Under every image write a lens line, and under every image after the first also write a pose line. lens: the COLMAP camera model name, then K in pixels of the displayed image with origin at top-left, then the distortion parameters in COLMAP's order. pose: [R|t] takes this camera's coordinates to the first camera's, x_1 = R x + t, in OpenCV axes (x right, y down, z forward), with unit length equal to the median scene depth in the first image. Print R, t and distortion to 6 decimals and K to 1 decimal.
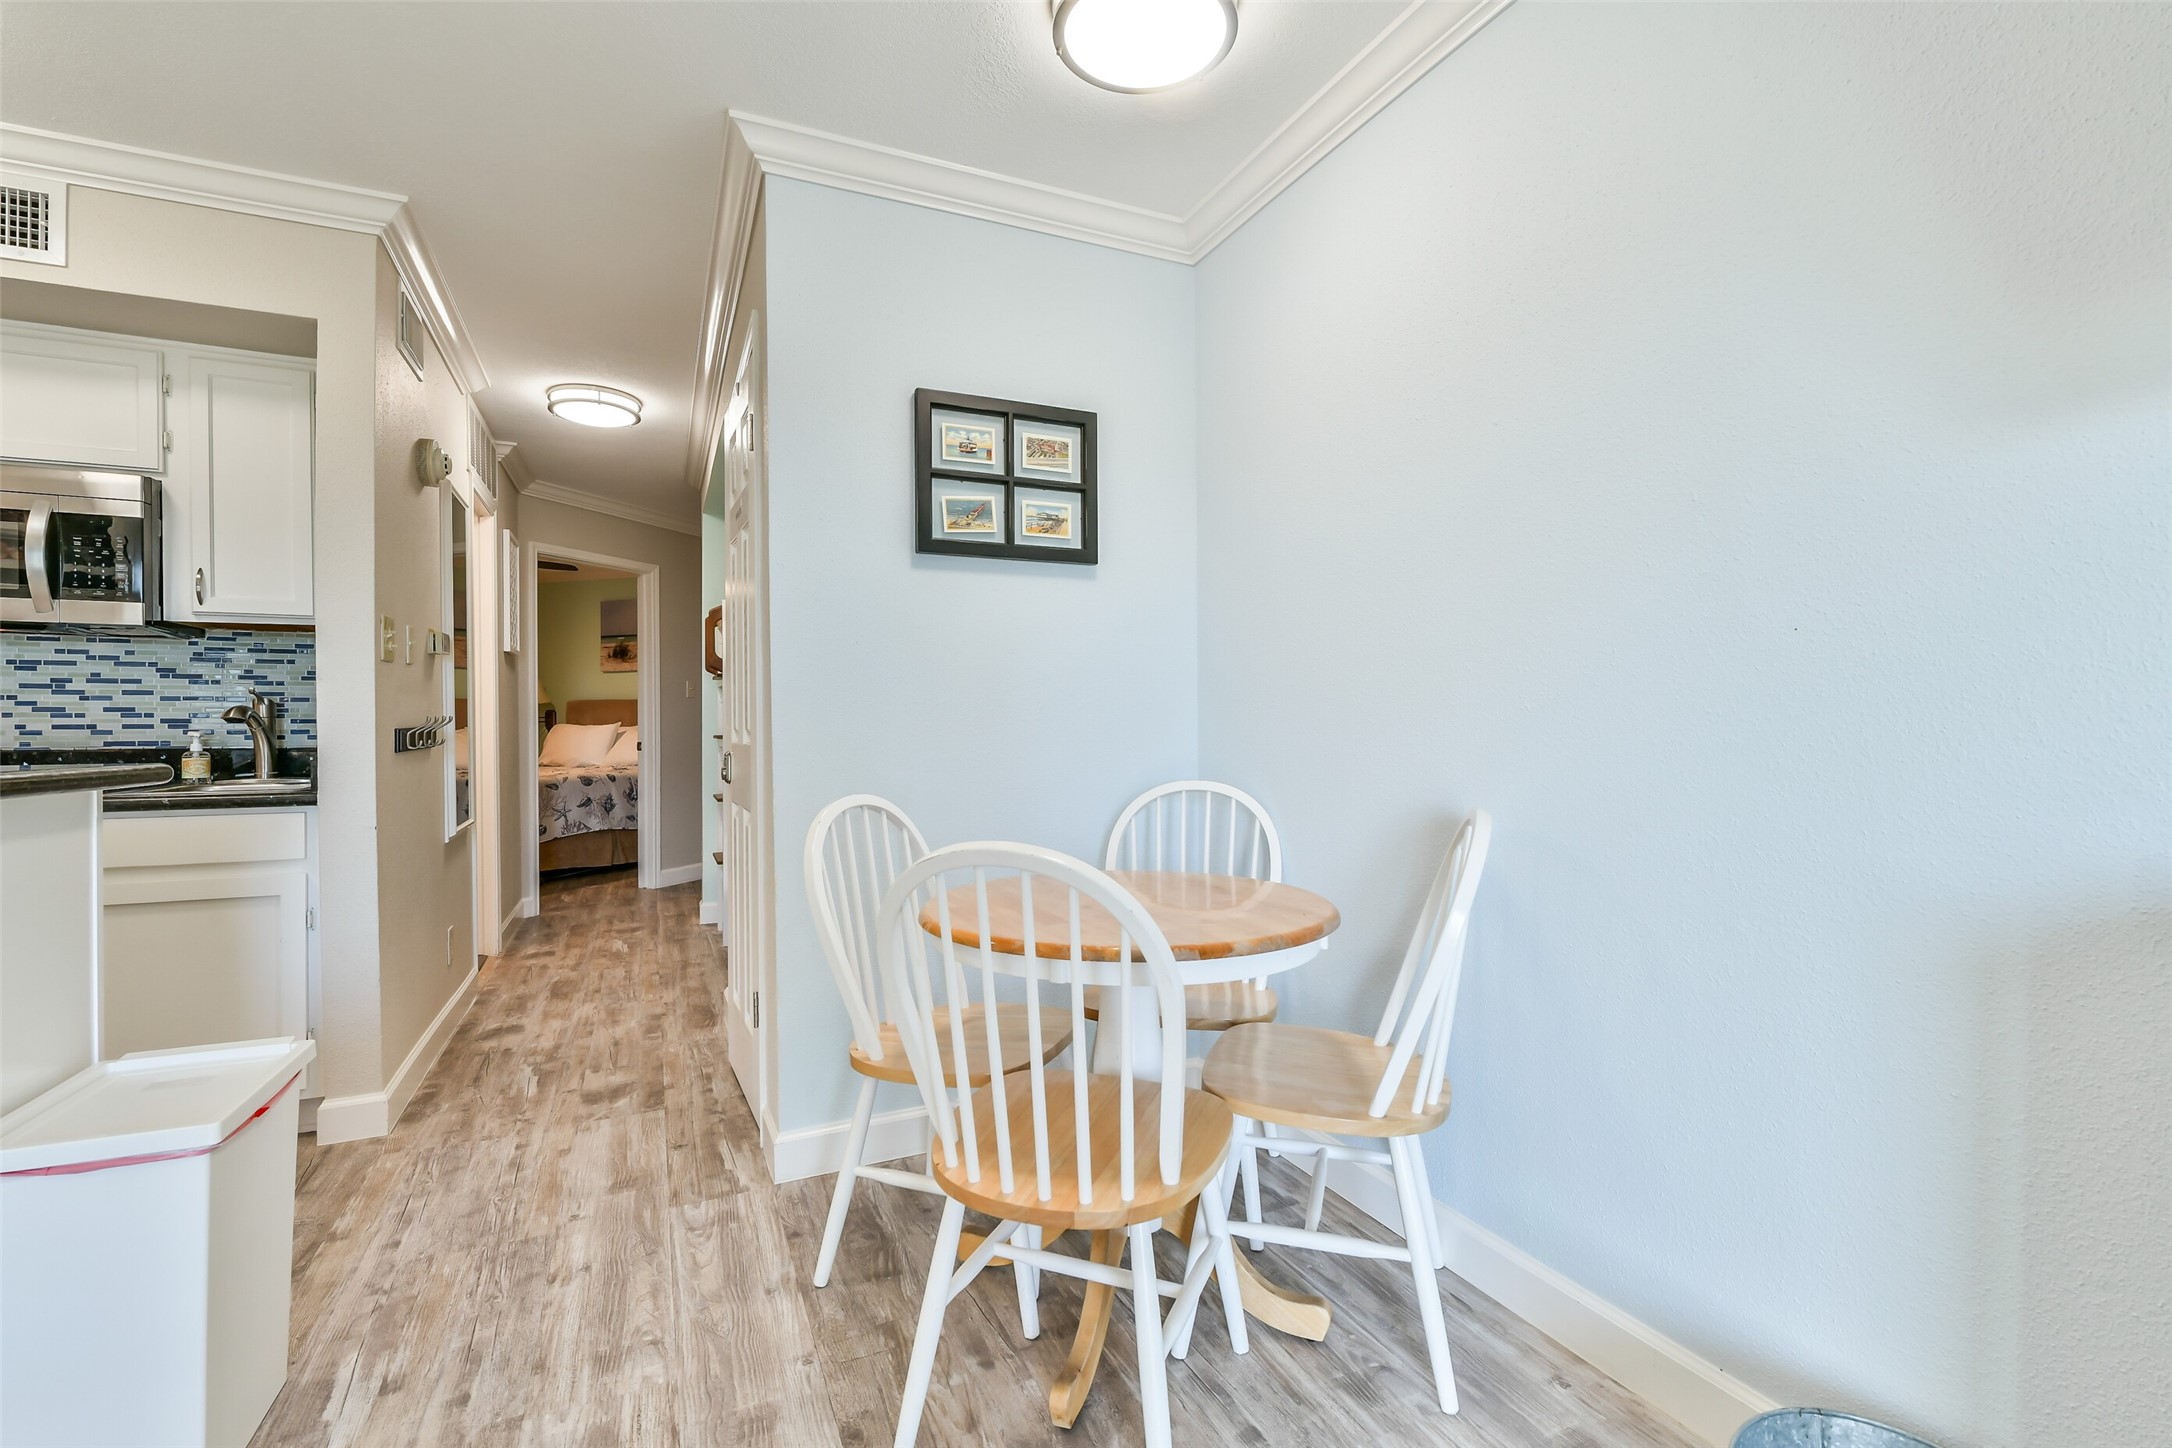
lens RADIAL K [[952.0, 0, 1086.0], [0, 952.0, 724.0], [0, 0, 1]] dist [-0.002413, -0.001109]
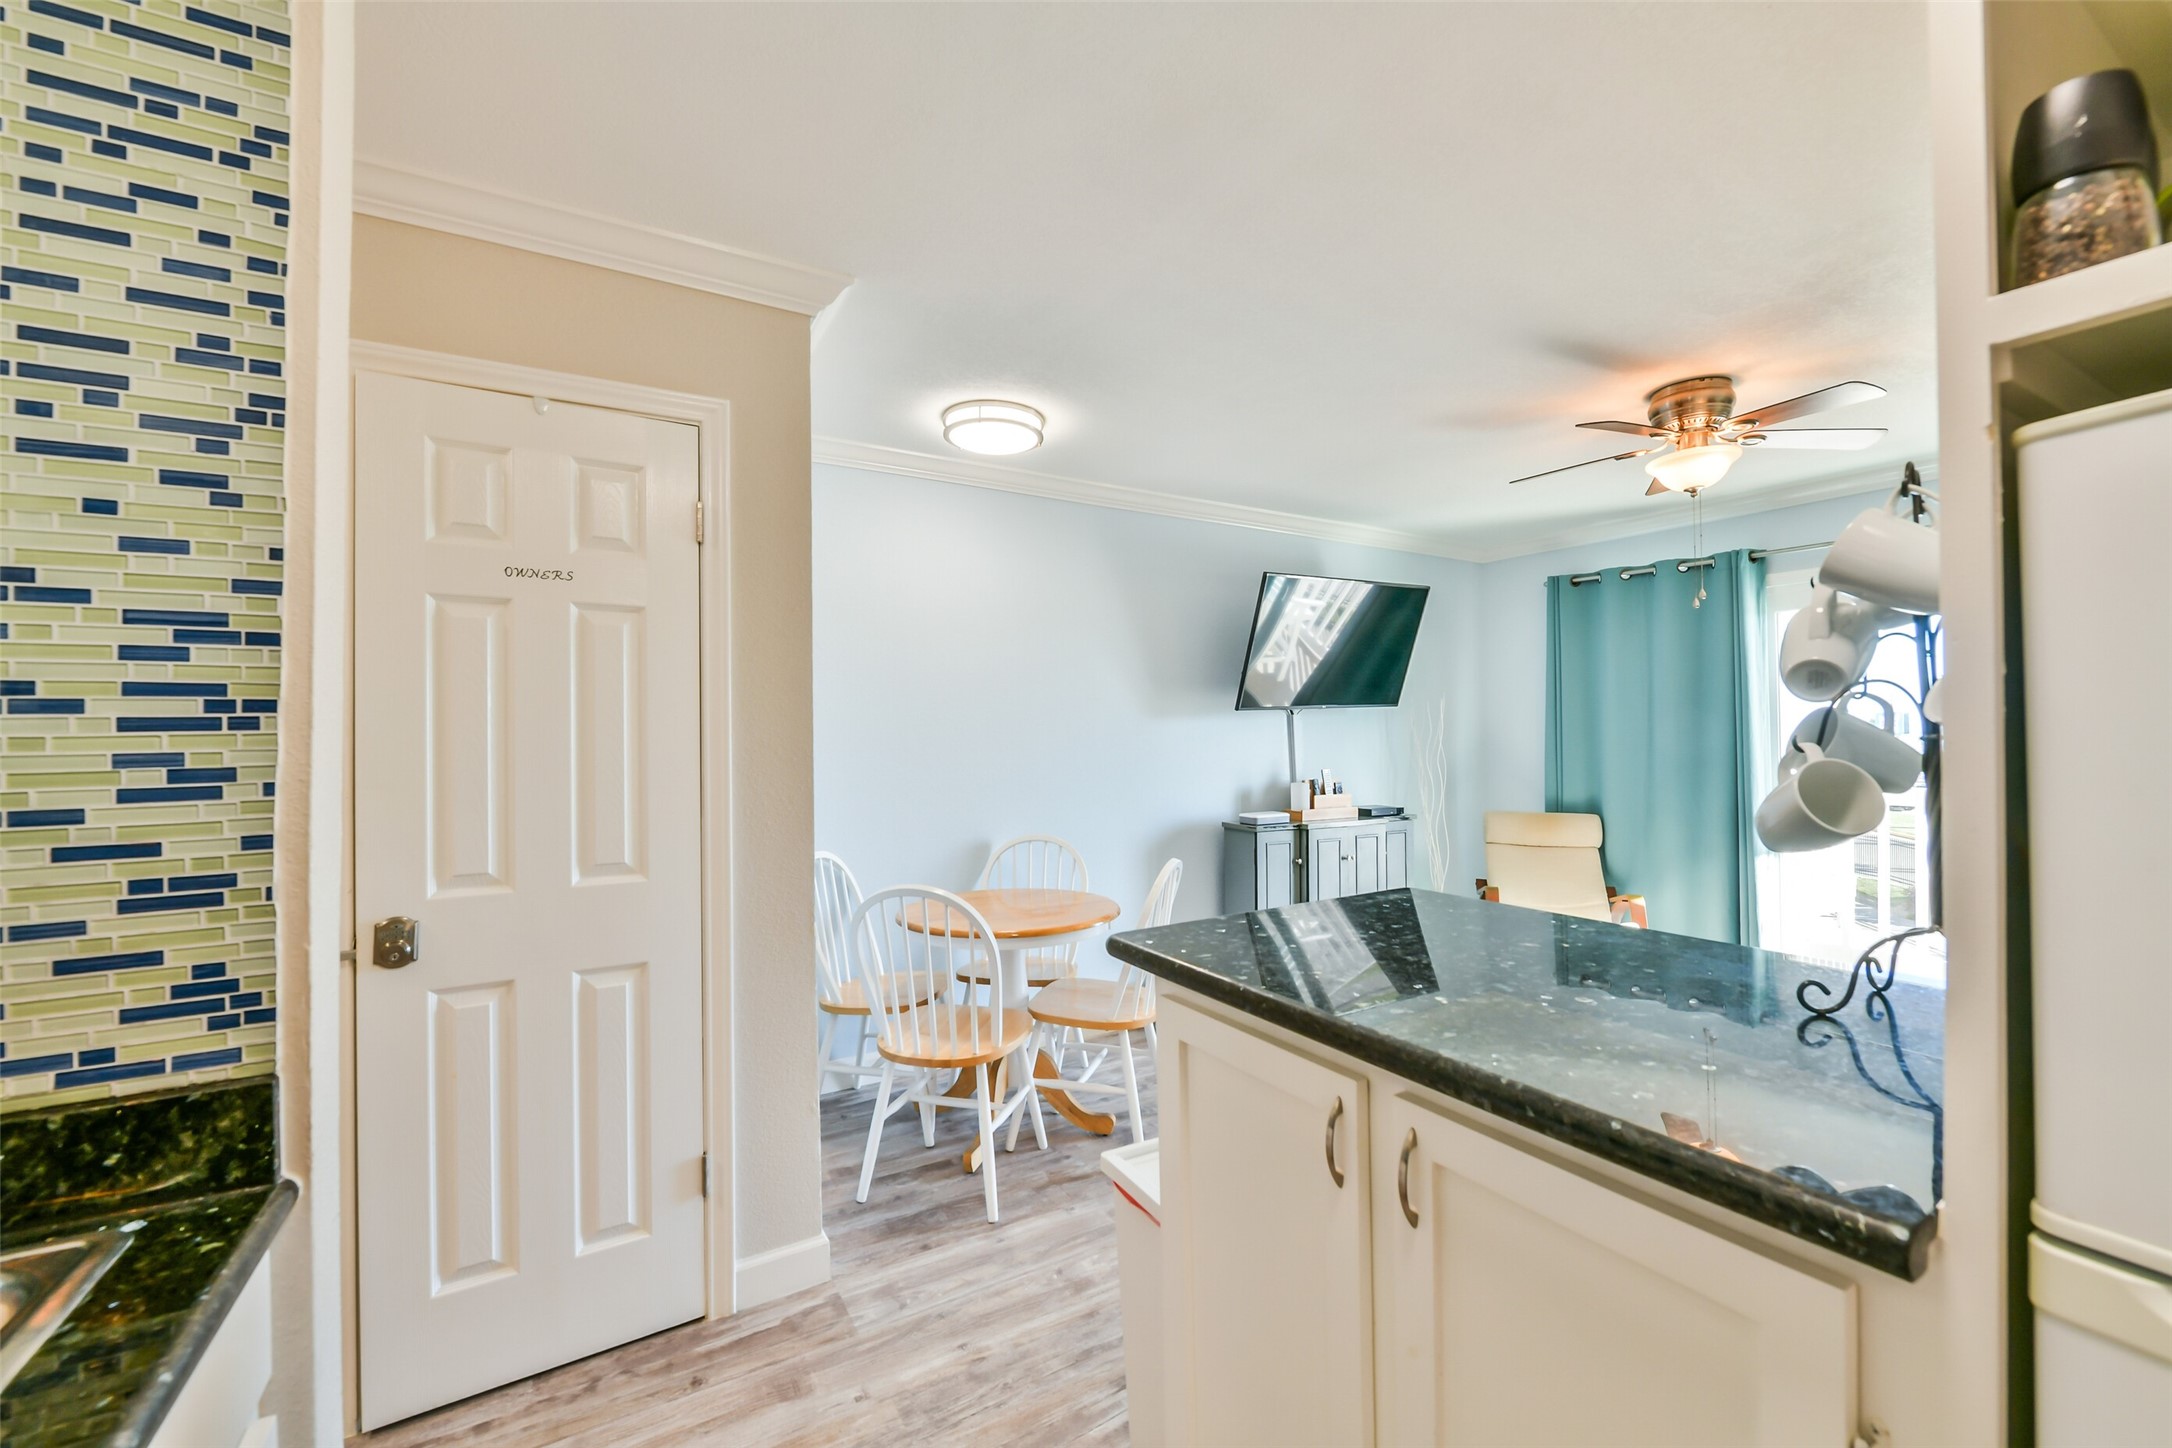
lens RADIAL K [[868.2, 0, 1097.4], [0, 868.2, 722.4], [0, 0, 1]] dist [-0.000271, -0.000106]
pose [[-0.104598, 0.026328, 0.994166, -1.079462], [0.013454, 0.999596, -0.025056, -0.082858], [-0.994424, 0.010755, -0.104910, 0.653264]]
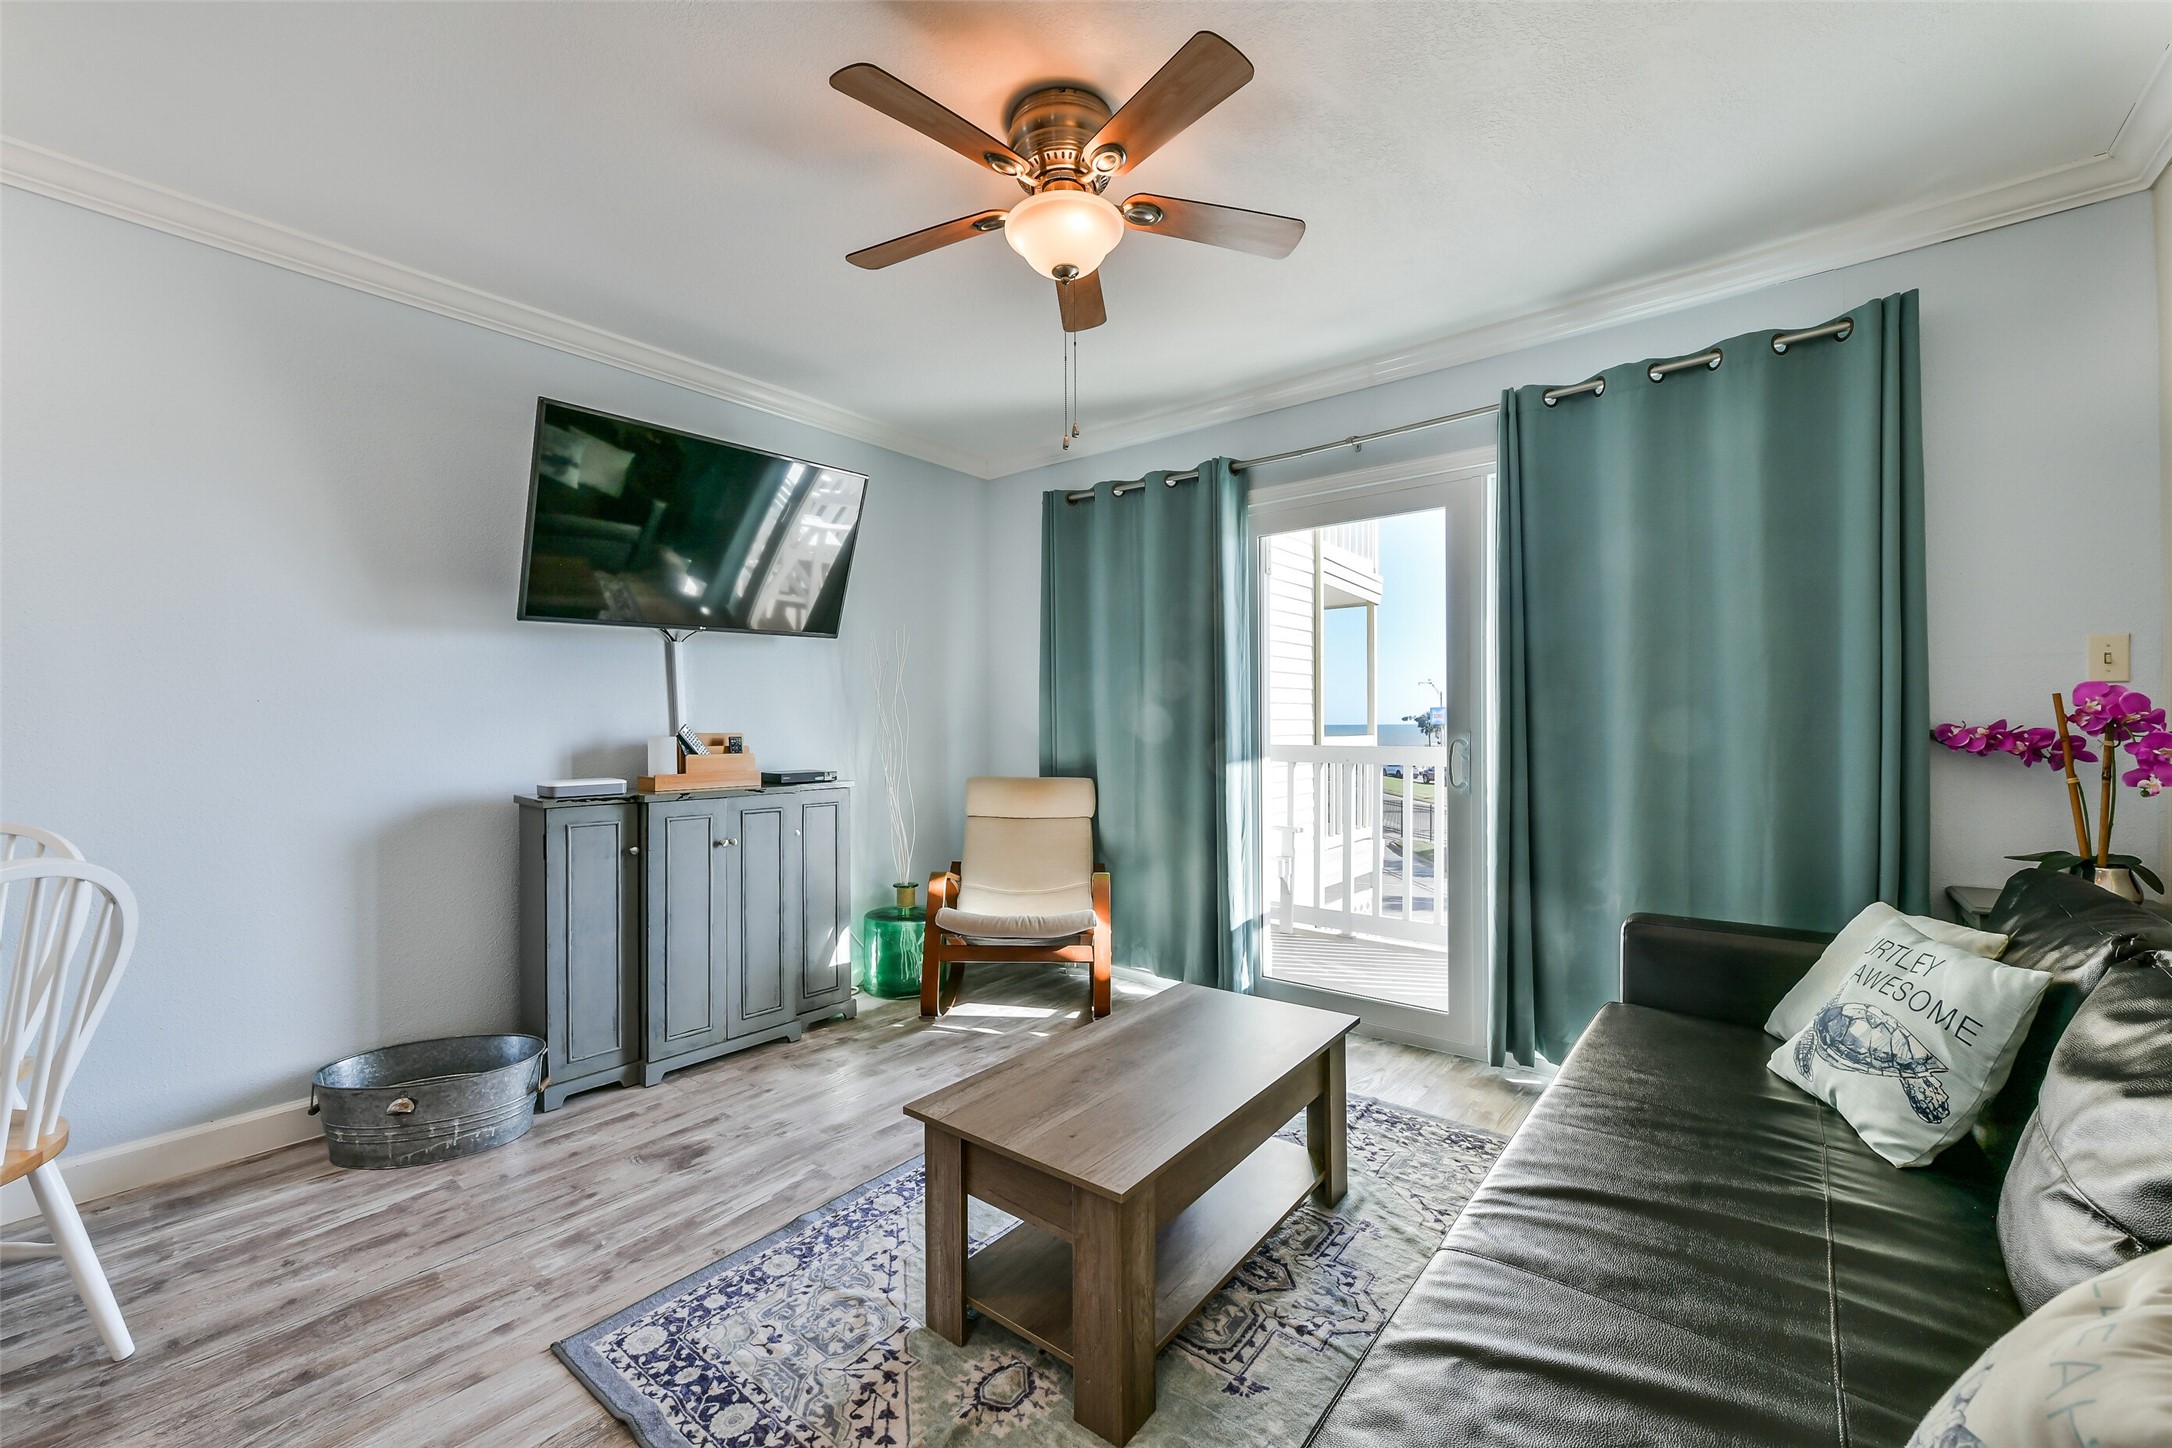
lens RADIAL K [[851.6, 0, 1093.3], [0, 851.6, 730.6], [0, 0, 1]] dist [-0.010510, -0.000173]
pose [[-0.445030, -0.000261, 0.895516, -0.740919], [0.008829, 0.999950, 0.004679, -0.015919], [-0.895472, 0.009988, -0.445005, 0.114175]]
